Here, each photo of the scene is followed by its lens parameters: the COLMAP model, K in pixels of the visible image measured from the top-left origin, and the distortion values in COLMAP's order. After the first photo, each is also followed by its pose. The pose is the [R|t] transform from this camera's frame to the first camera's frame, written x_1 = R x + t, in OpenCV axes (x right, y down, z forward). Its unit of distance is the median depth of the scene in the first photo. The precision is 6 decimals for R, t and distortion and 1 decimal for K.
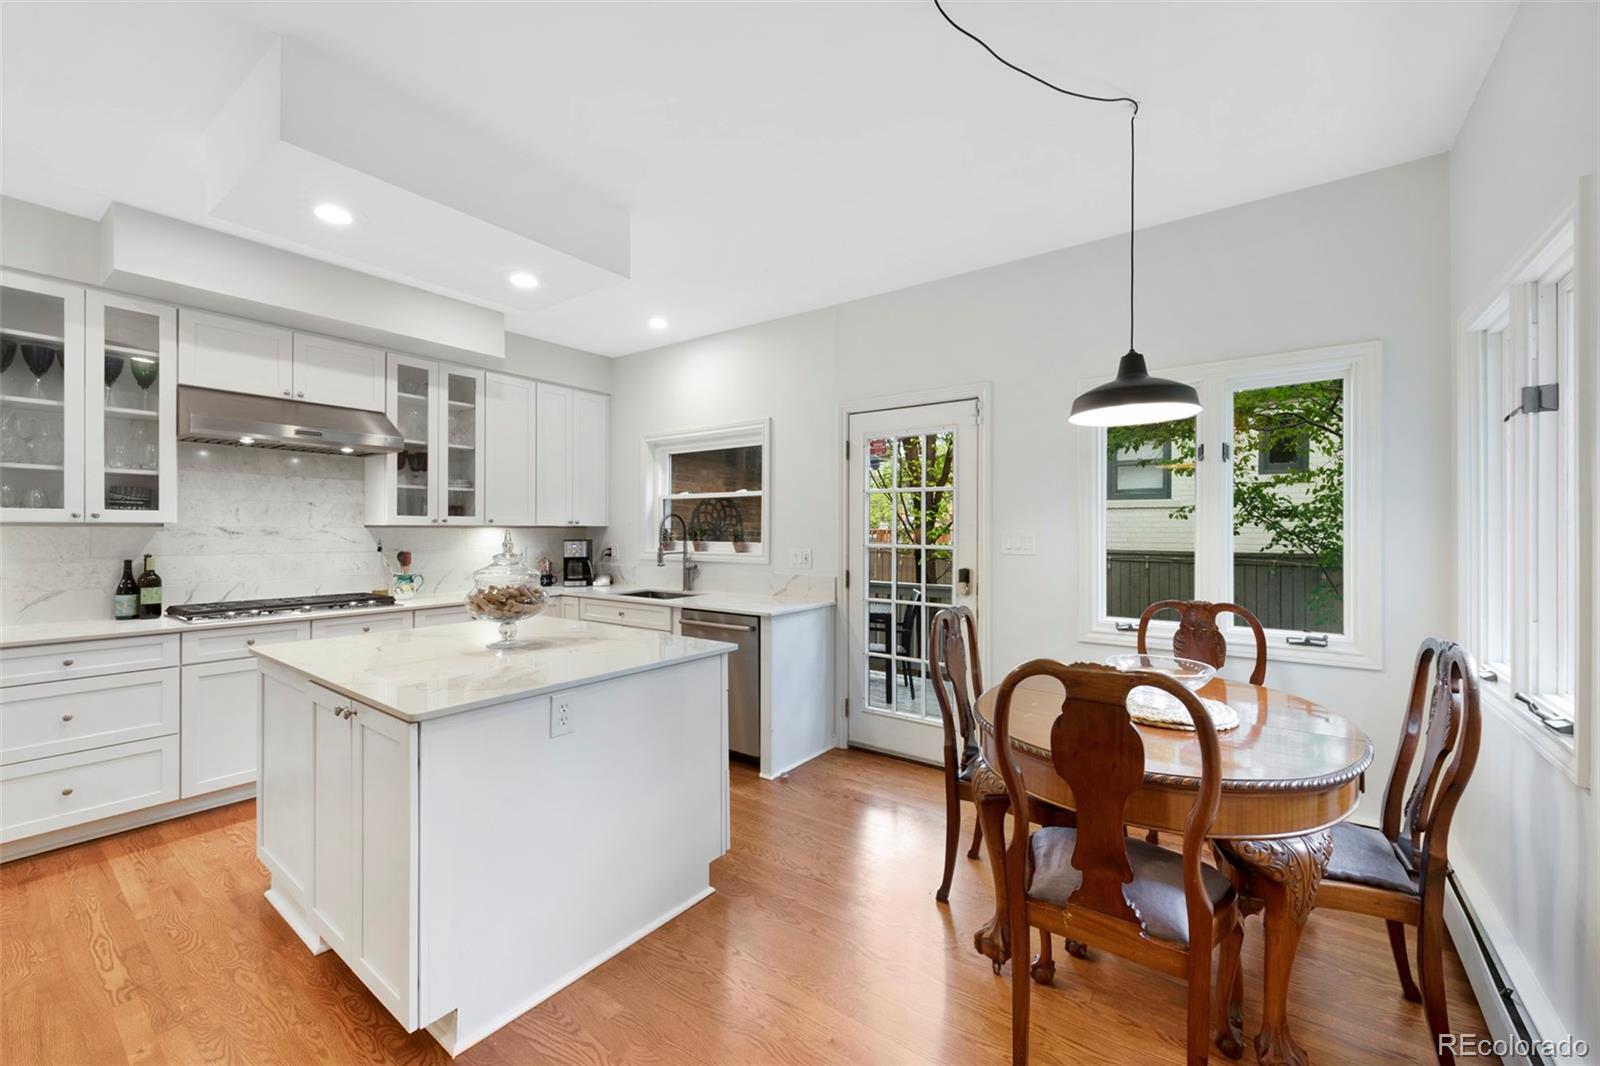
lens RADIAL K [[636.0, 0, 795.8], [0, 636.0, 534.9], [0, 0, 1]] dist [0.021422, -0.000402]
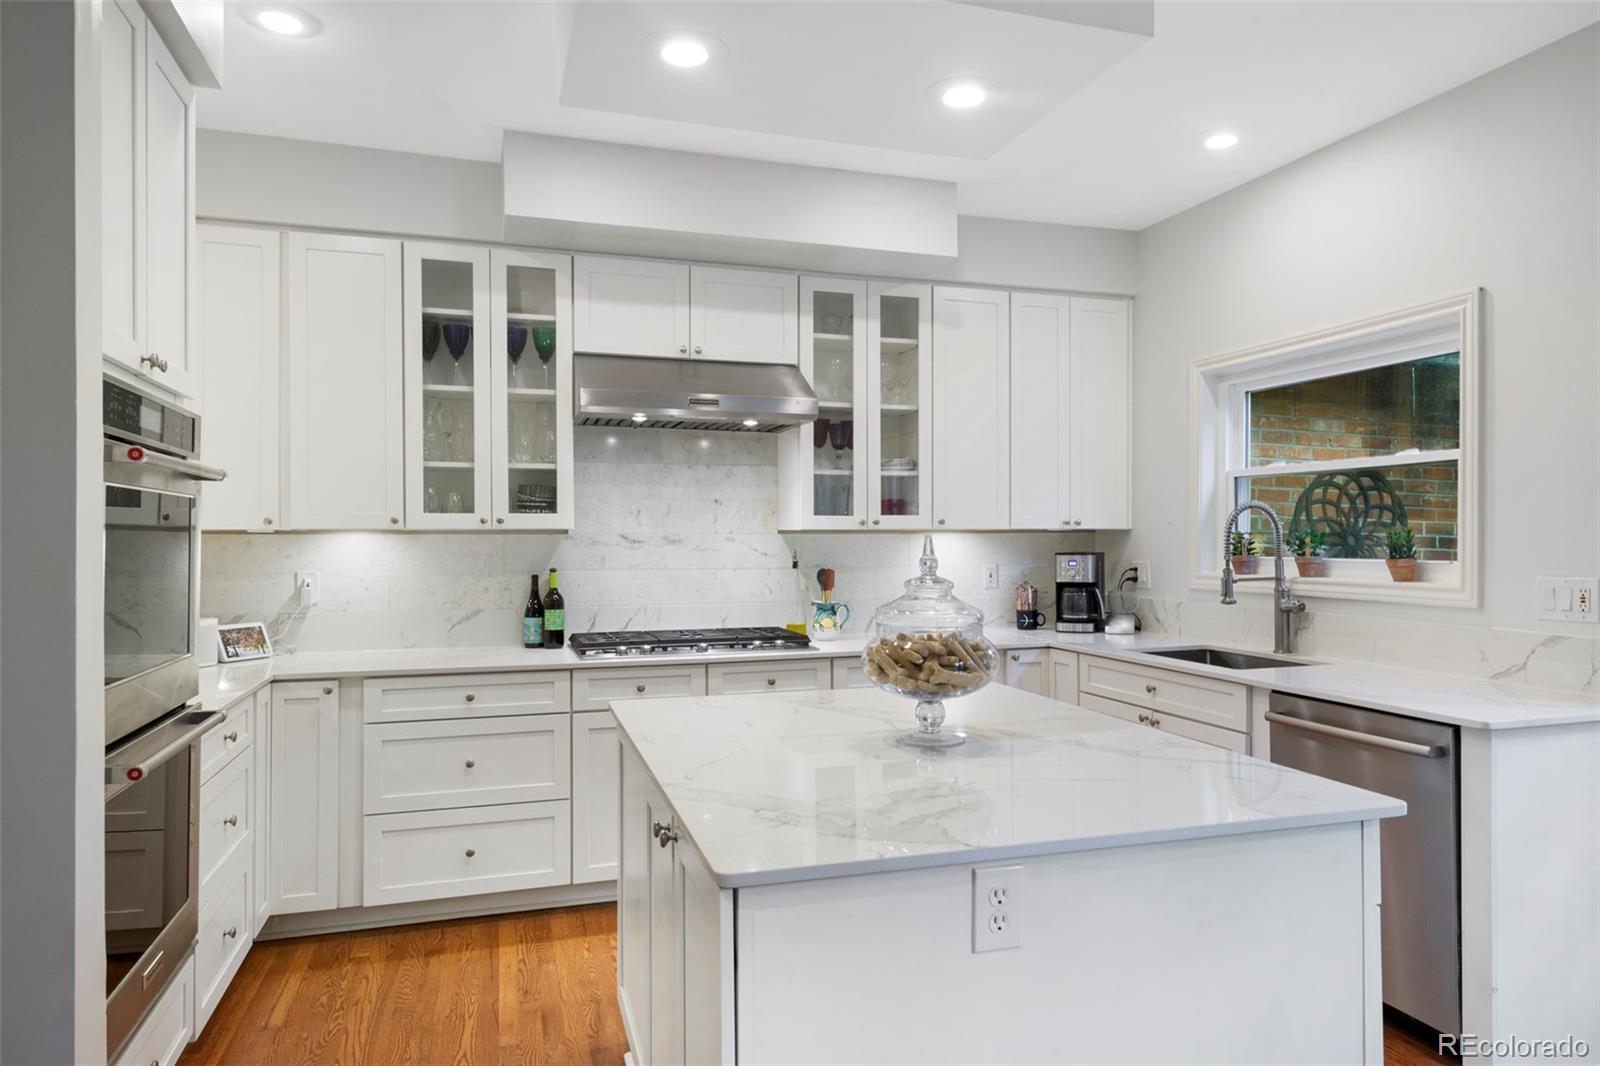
lens RADIAL K [[1002.6, 0, 797.6], [0, 1002.6, 538.1], [0, 0, 1]] dist [0.005052, -0.001404]
pose [[0.810900, -0.003231, -0.585176, -0.020704], [-0.000036, 0.999984, -0.005571, -0.000690], [0.585185, 0.004539, 0.810887, 0.161008]]
